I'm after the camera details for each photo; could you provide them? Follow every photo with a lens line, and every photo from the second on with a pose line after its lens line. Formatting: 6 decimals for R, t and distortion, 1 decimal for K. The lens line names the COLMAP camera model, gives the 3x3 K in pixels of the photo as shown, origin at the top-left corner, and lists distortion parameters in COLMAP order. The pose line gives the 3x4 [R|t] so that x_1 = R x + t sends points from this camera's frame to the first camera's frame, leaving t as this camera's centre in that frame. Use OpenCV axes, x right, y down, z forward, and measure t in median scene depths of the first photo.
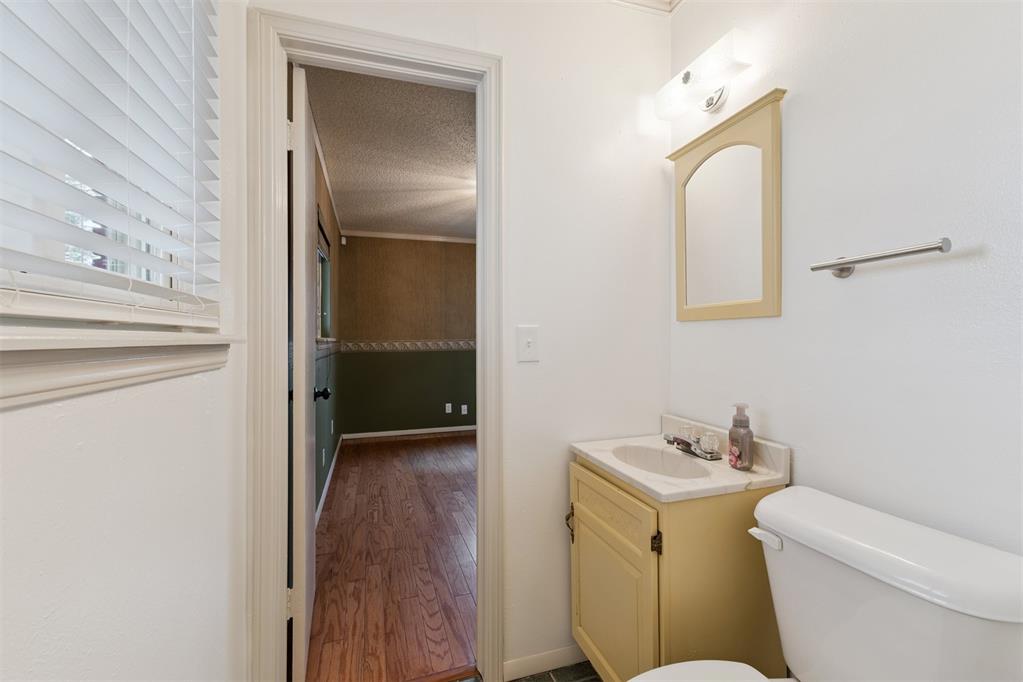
lens RADIAL K [[438.3, 0, 510.9], [0, 438.3, 343.1], [0, 0, 1]] dist [0.003138, 0.000365]
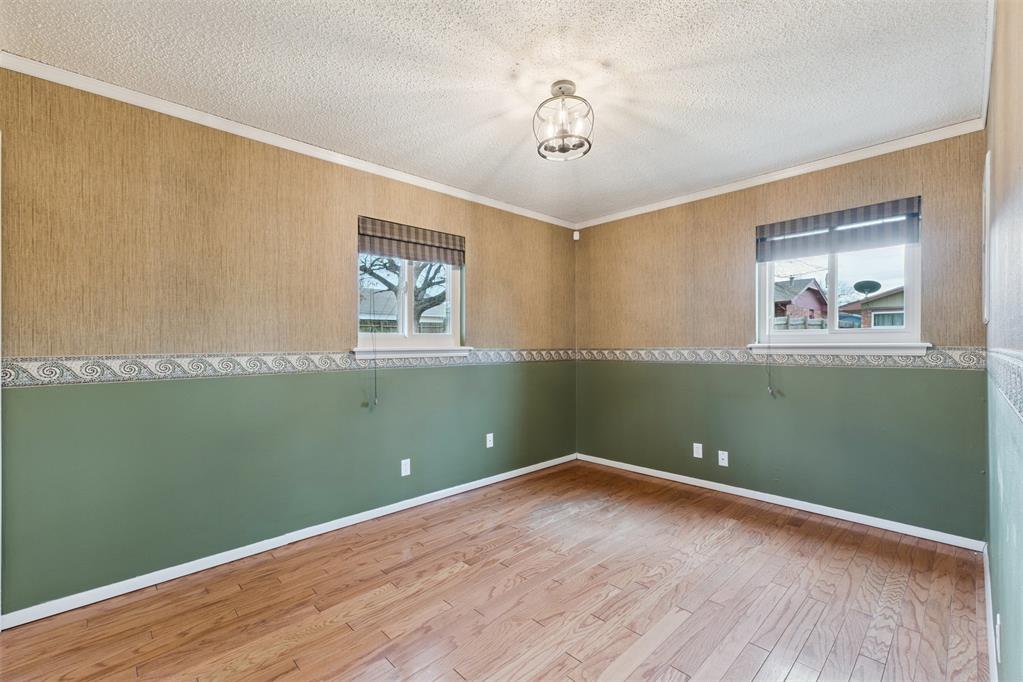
lens RADIAL K [[438.3, 0, 510.9], [0, 438.3, 343.1], [0, 0, 1]] dist [0.003138, 0.000365]
pose [[0.439914, -0.002469, -0.898036, 0.445398], [-0.005305, 0.999972, -0.005348, -0.012312], [0.898024, 0.007117, 0.439889, 0.611469]]
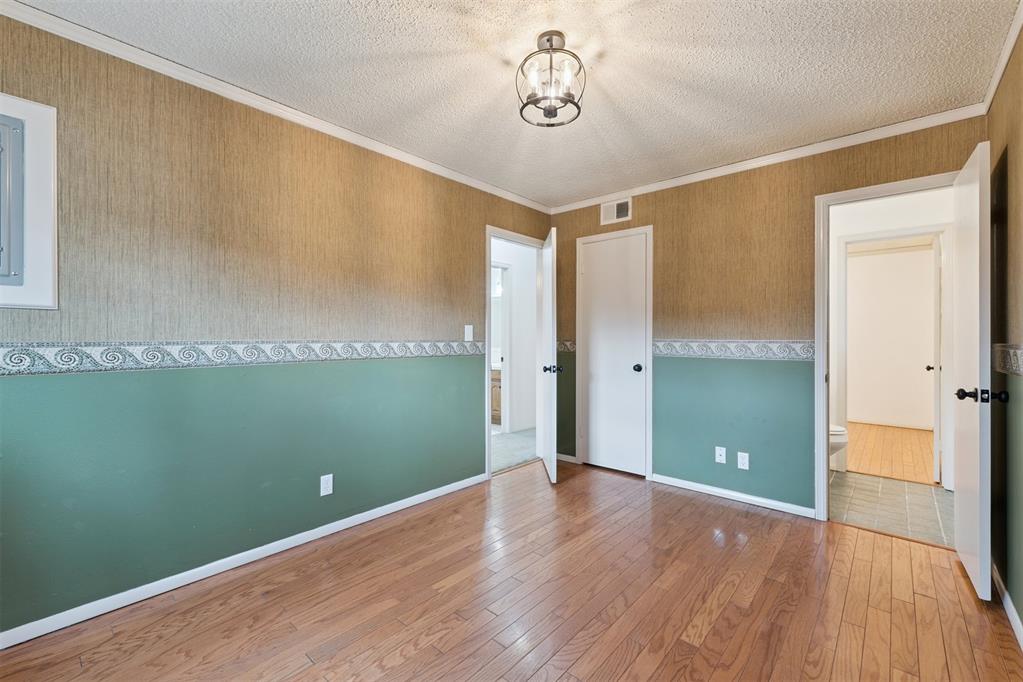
lens RADIAL K [[438.3, 0, 510.9], [0, 438.3, 343.1], [0, 0, 1]] dist [0.003138, 0.000365]
pose [[-0.518213, -0.001004, 0.855251, -0.357584], [0.007824, 0.999952, 0.005914, -0.002357], [-0.855216, 0.009756, -0.518180, 1.152013]]
